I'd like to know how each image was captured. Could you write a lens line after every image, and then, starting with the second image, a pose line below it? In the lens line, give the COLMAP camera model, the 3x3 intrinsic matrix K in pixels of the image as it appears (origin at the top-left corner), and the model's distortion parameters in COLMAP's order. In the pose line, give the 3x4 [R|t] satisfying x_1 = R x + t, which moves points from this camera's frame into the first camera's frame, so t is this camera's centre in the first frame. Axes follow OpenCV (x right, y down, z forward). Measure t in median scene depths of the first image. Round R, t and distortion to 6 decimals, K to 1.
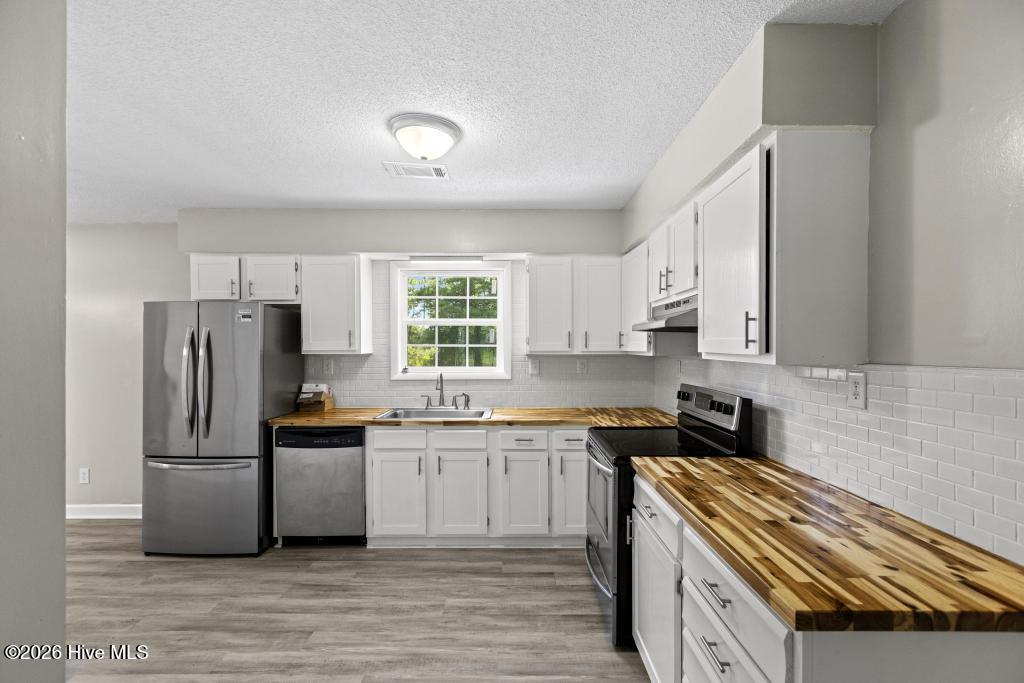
lens RADIAL K [[457.1, 0, 517.3], [0, 457.1, 348.6], [0, 0, 1]] dist [-0.001921, 0.001783]
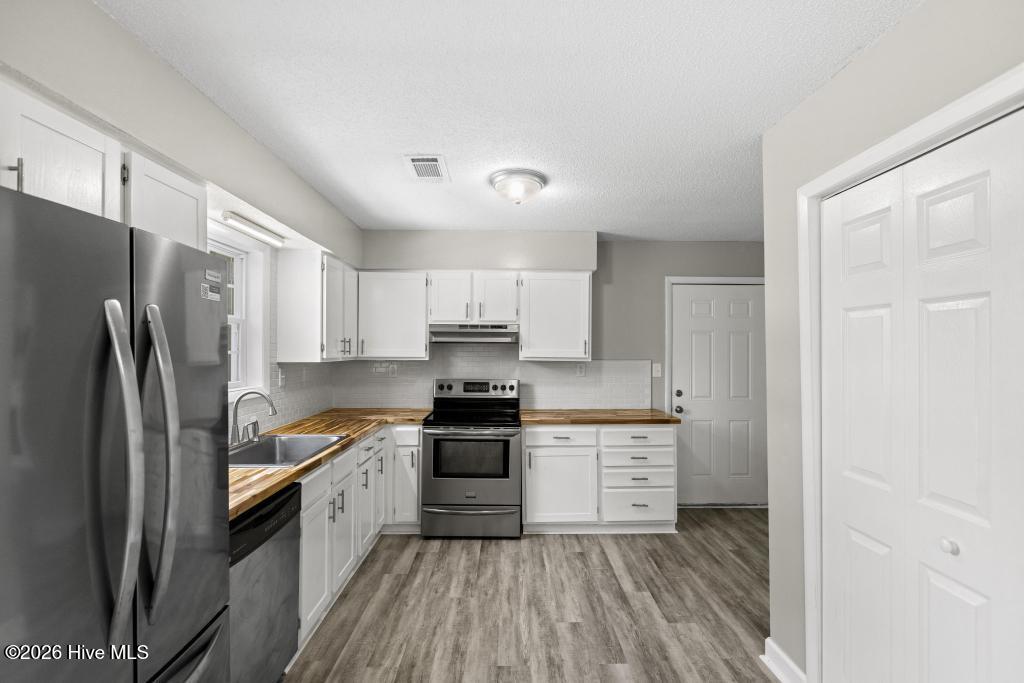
lens RADIAL K [[480.4, 0, 510.6], [0, 480.4, 345.4], [0, 0, 1]] dist [-0.008811, -0.000294]
pose [[-0.012158, 0.011129, 0.999864, -1.006865], [-0.000562, 0.999938, -0.011137, -0.011408], [-0.999926, -0.000697, -0.012151, 0.701015]]
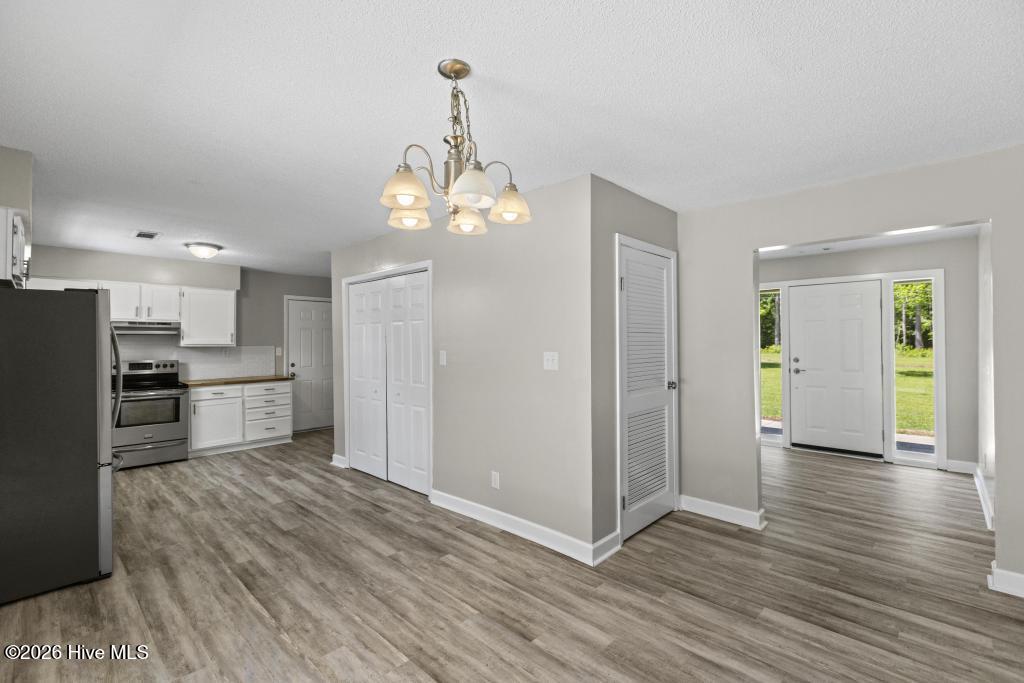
lens RADIAL K [[457.1, 0, 517.0], [0, 457.1, 337.0], [0, 0, 1]] dist [-0.001921, 0.001783]
pose [[-0.731255, 0.012784, 0.681984, -1.931098], [0.007742, 0.999916, -0.010443, 0.005453], [-0.682060, -0.002357, -0.731292, 1.075375]]
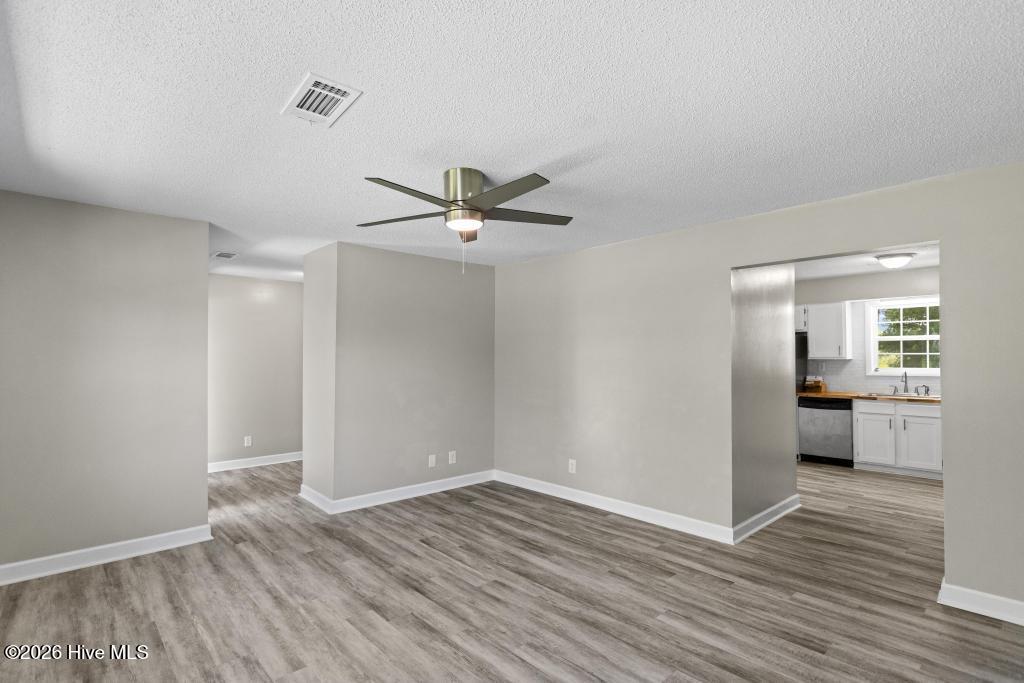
lens RADIAL K [[480.4, 0, 523.7], [0, 480.4, 355.4], [0, 0, 1]] dist [-0.008811, -0.000294]
pose [[0.671383, -0.006123, -0.741085, 0.190659], [0.000181, 0.999967, -0.008098, 0.014103], [0.741111, 0.005303, 0.671362, -1.210135]]
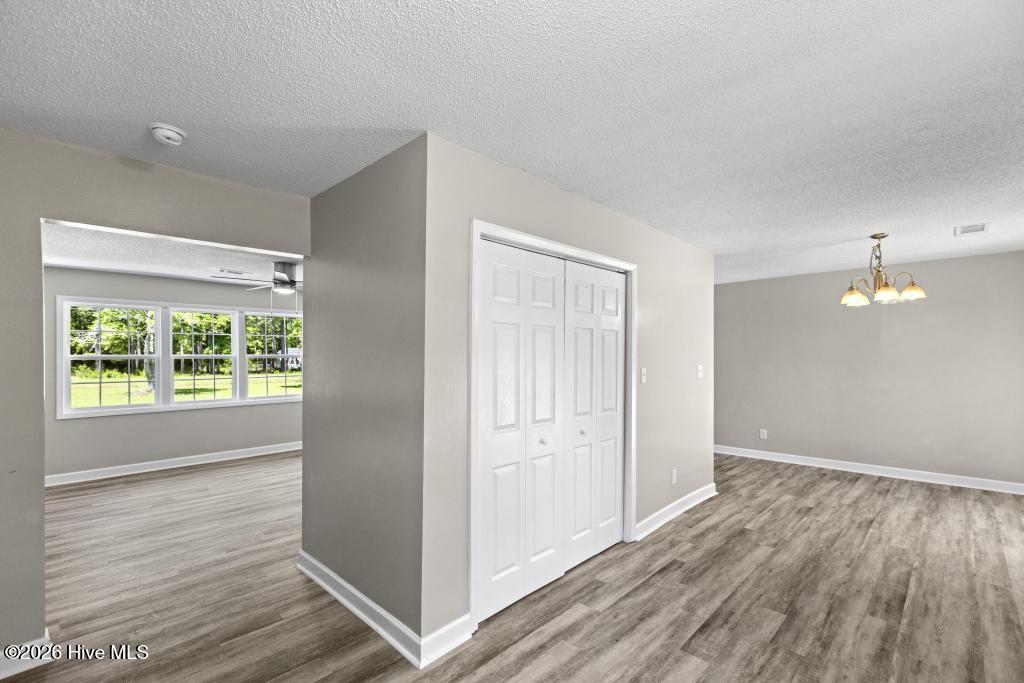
lens RADIAL K [[457.1, 0, 517.5], [0, 457.1, 350.4], [0, 0, 1]] dist [-0.001921, 0.001783]
pose [[-0.691909, -0.004234, -0.721972, 0.072569], [0.002953, 0.999958, -0.008694, -0.003694], [0.721978, -0.008147, -0.691868, 0.875238]]
